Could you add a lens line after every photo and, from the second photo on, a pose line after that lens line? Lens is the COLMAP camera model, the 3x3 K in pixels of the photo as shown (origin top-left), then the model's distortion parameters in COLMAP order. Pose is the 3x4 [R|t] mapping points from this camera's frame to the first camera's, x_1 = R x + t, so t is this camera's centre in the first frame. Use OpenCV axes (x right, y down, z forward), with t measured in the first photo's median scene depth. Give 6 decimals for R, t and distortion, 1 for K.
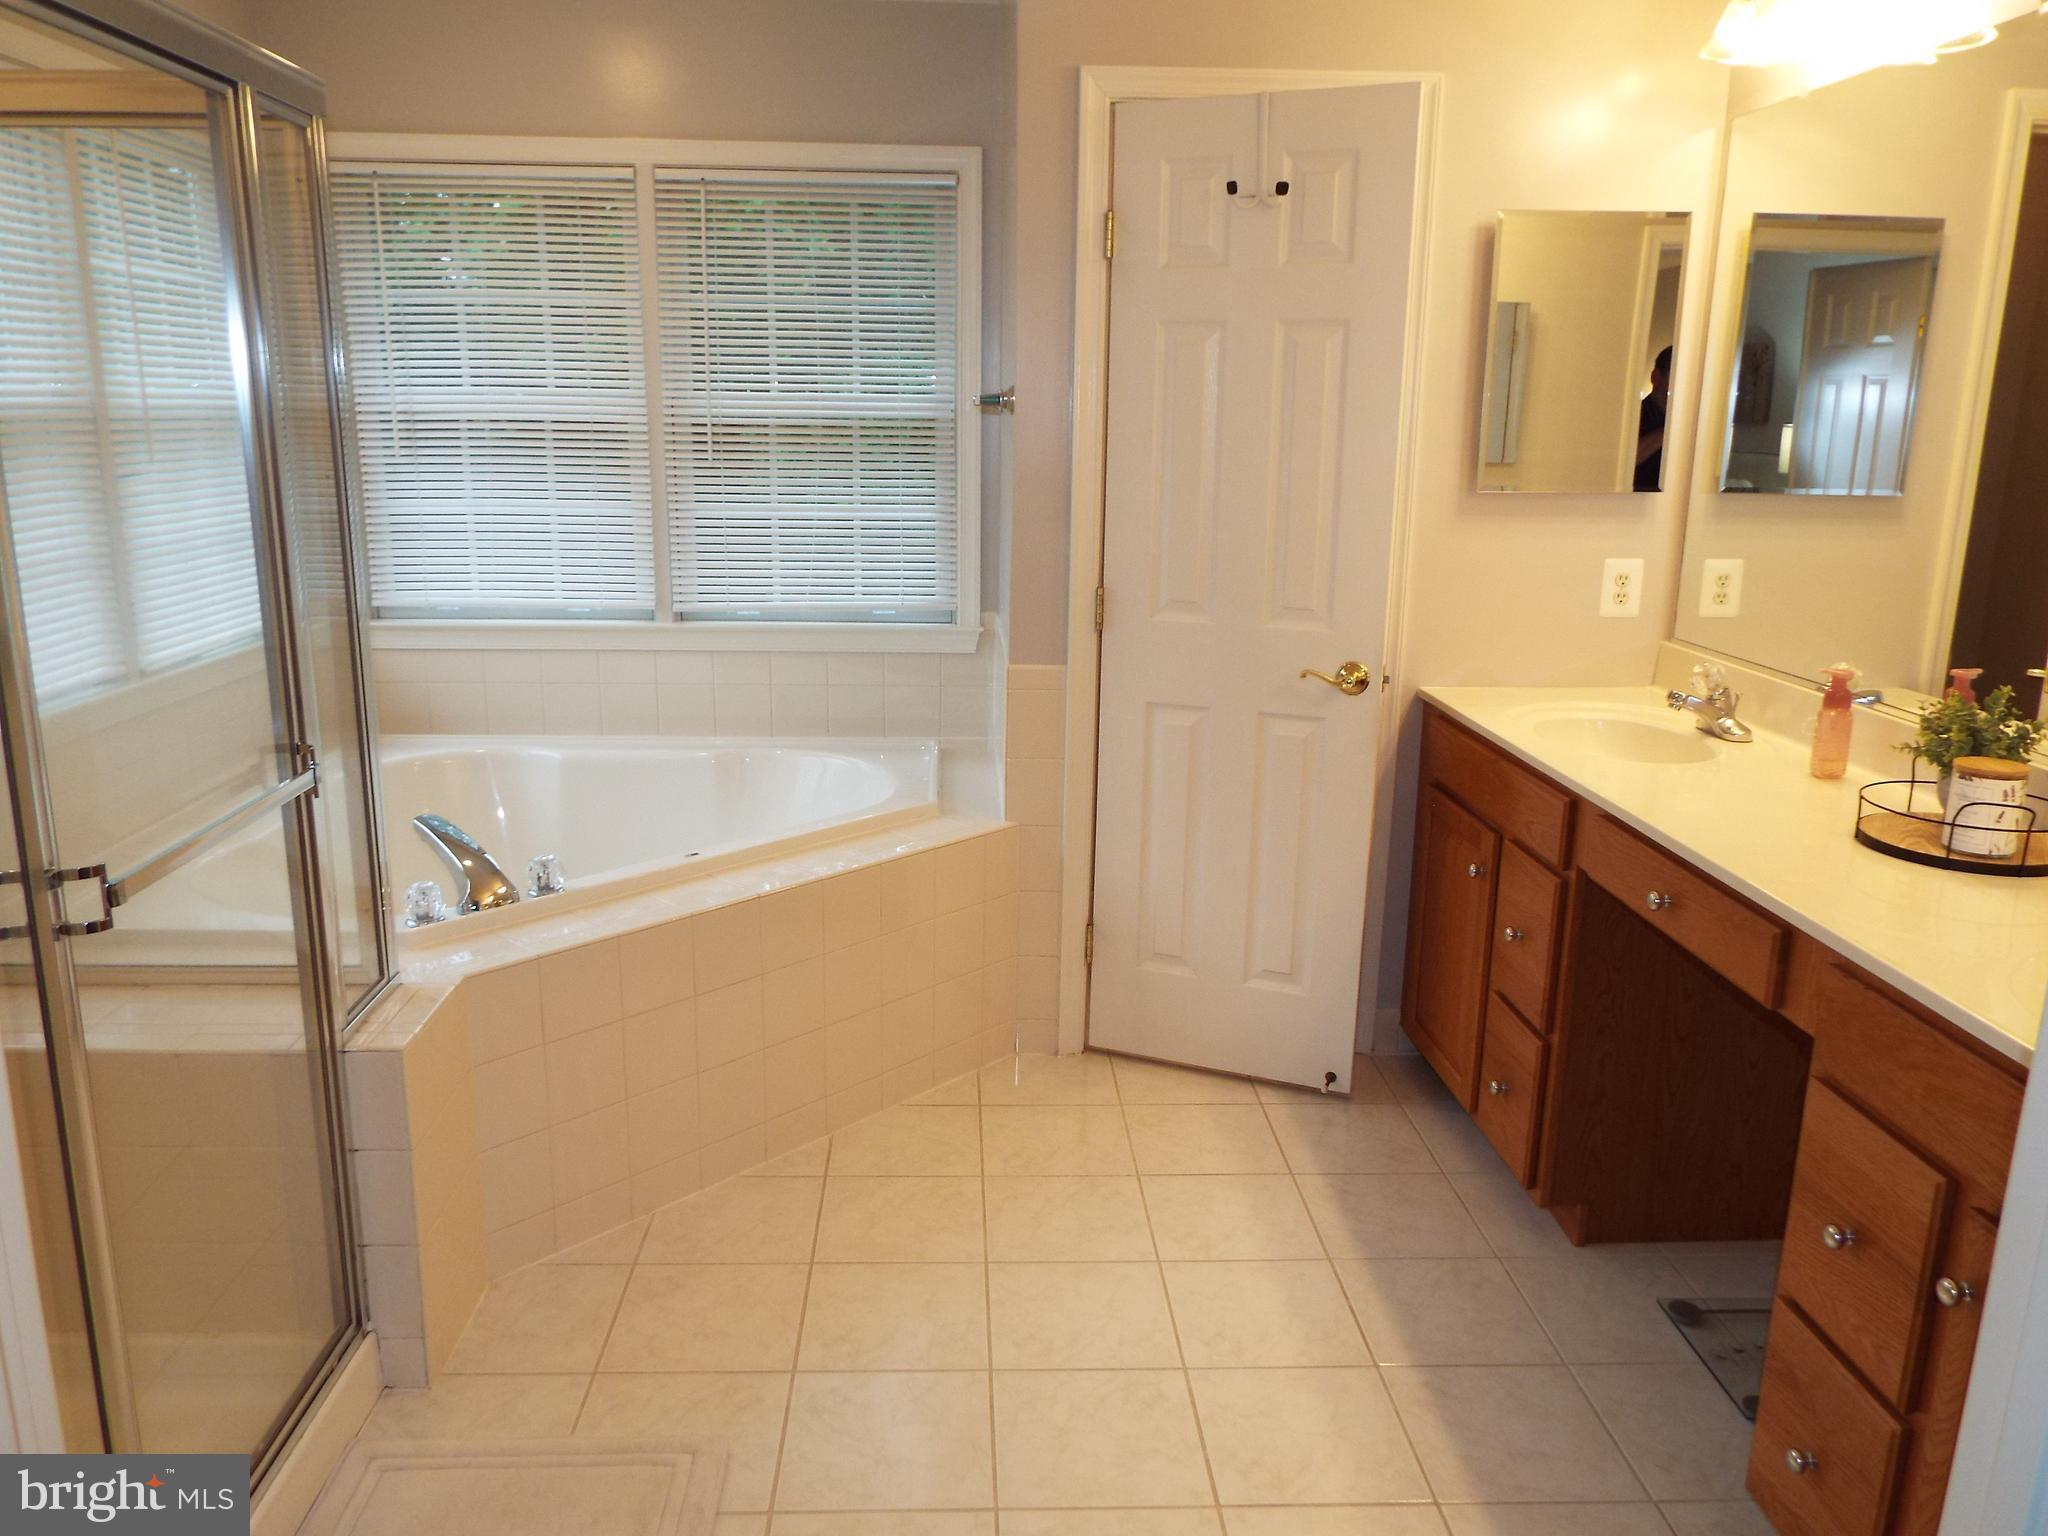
lens RADIAL K [[1467.1, 0, 1084.8], [0, 1467.1, 743.4], [0, 0, 1]] dist [-0.023658, 0.026955]
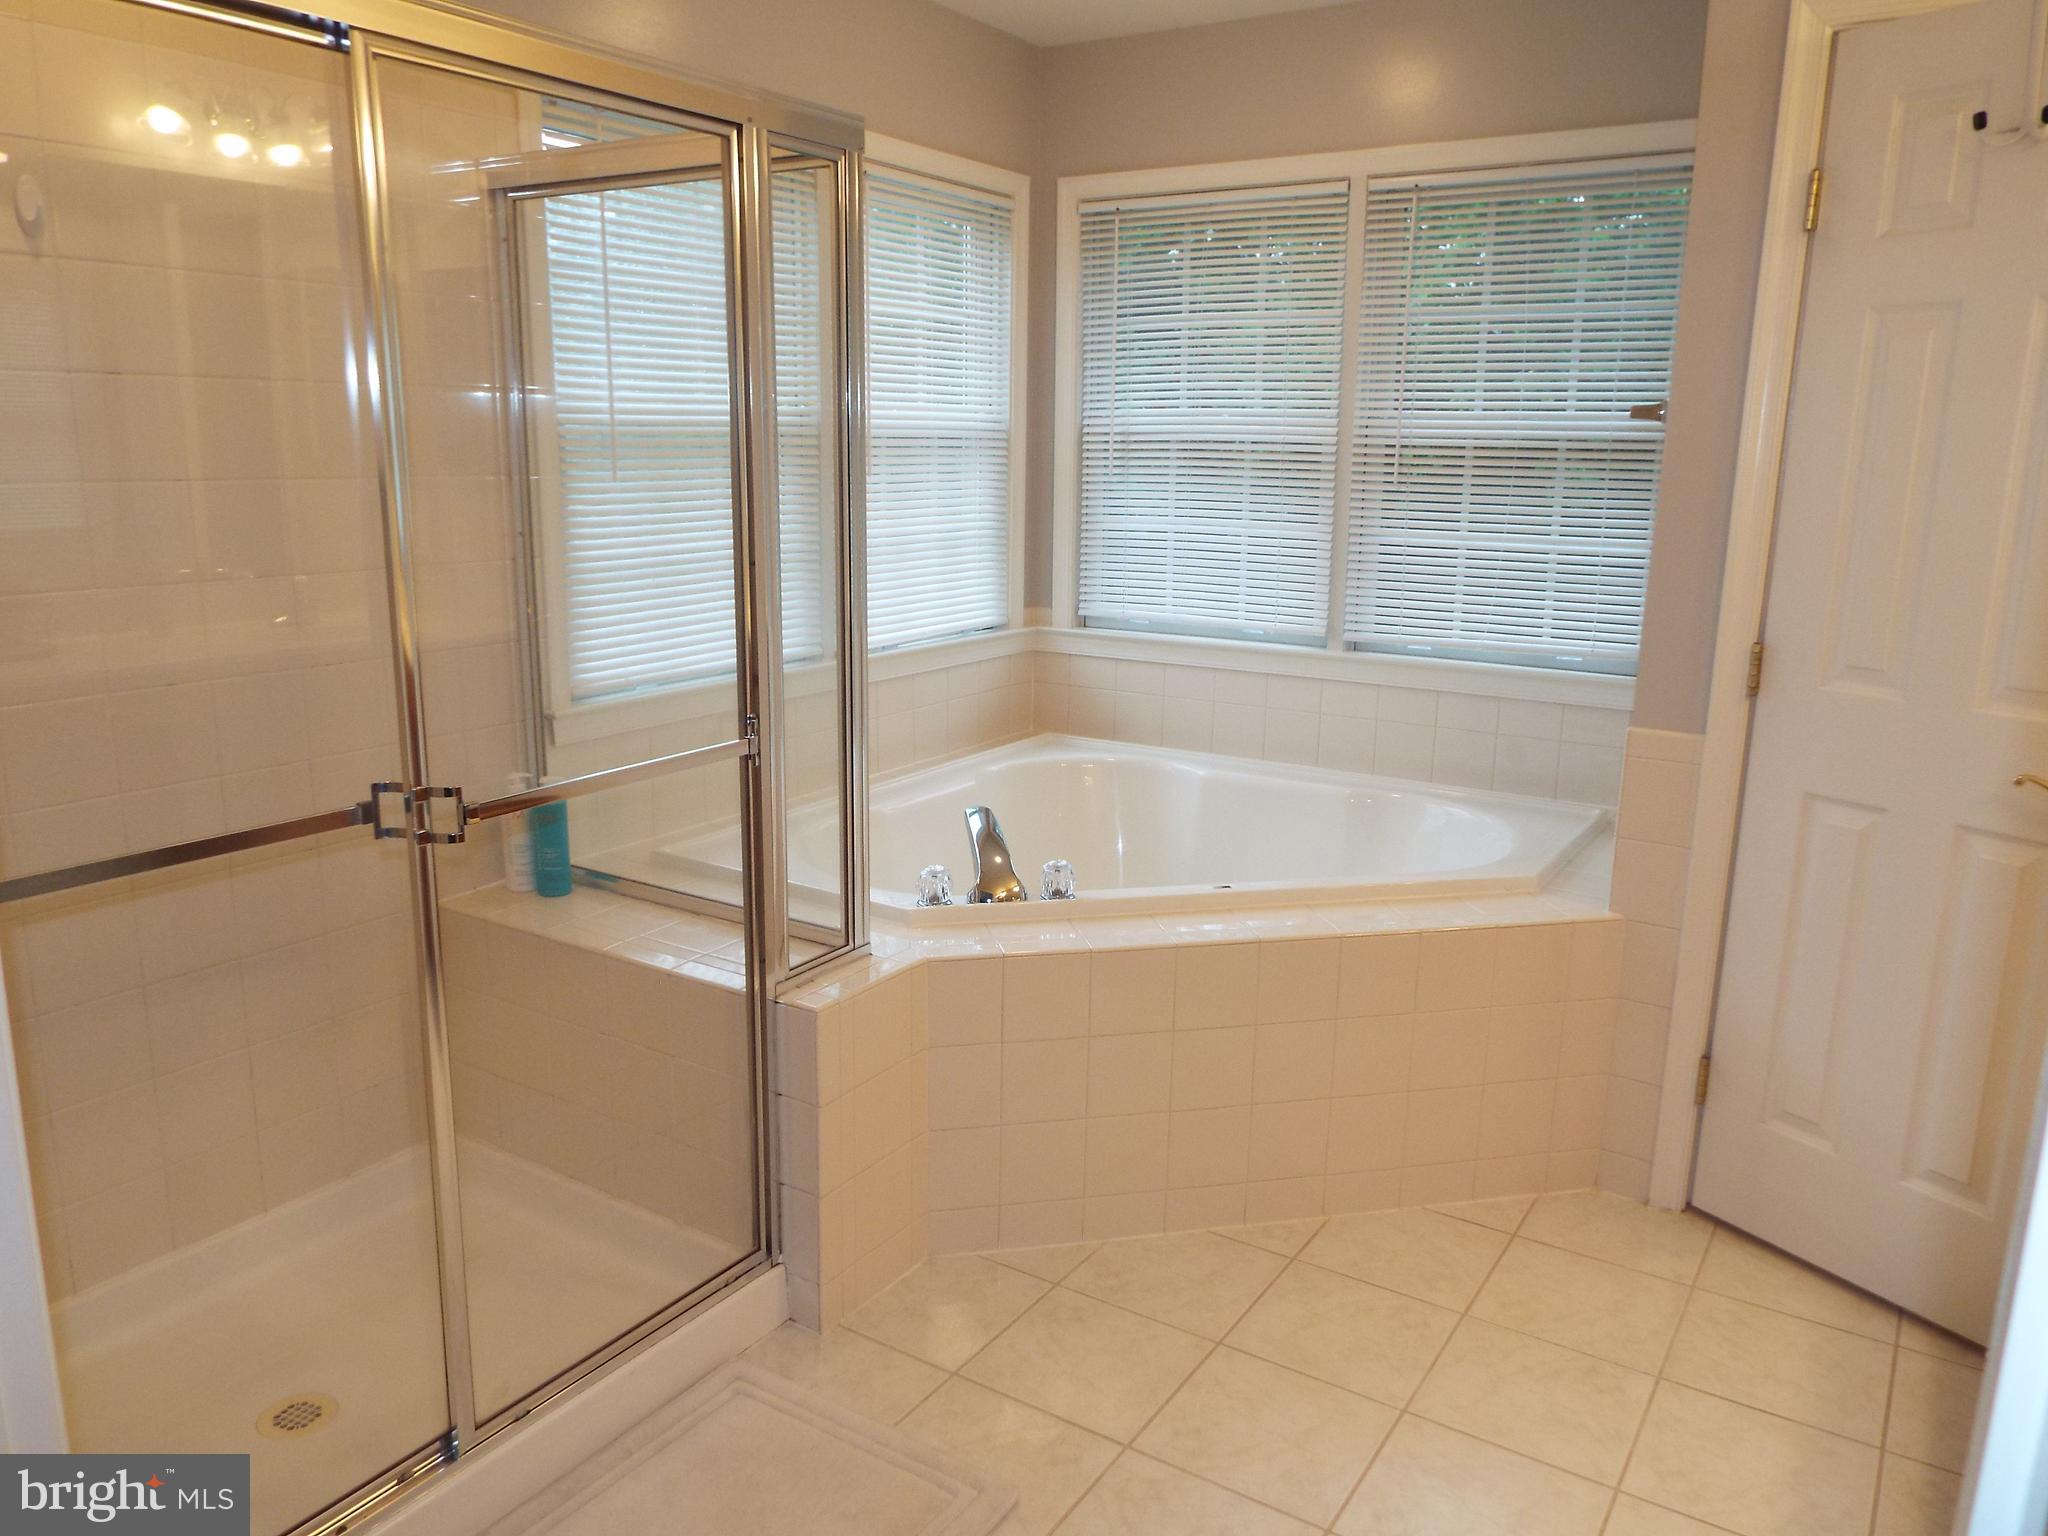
lens RADIAL K [[1514.1, 0, 1001.2], [0, 1514.1, 748.9], [0, 0, 1]] dist [-0.024806, 0.030779]
pose [[0.814767, 0.112973, -0.568676, 0.144357], [-0.126901, 0.991799, 0.015213, -0.008585], [0.565730, 0.059771, 0.822421, 0.088515]]
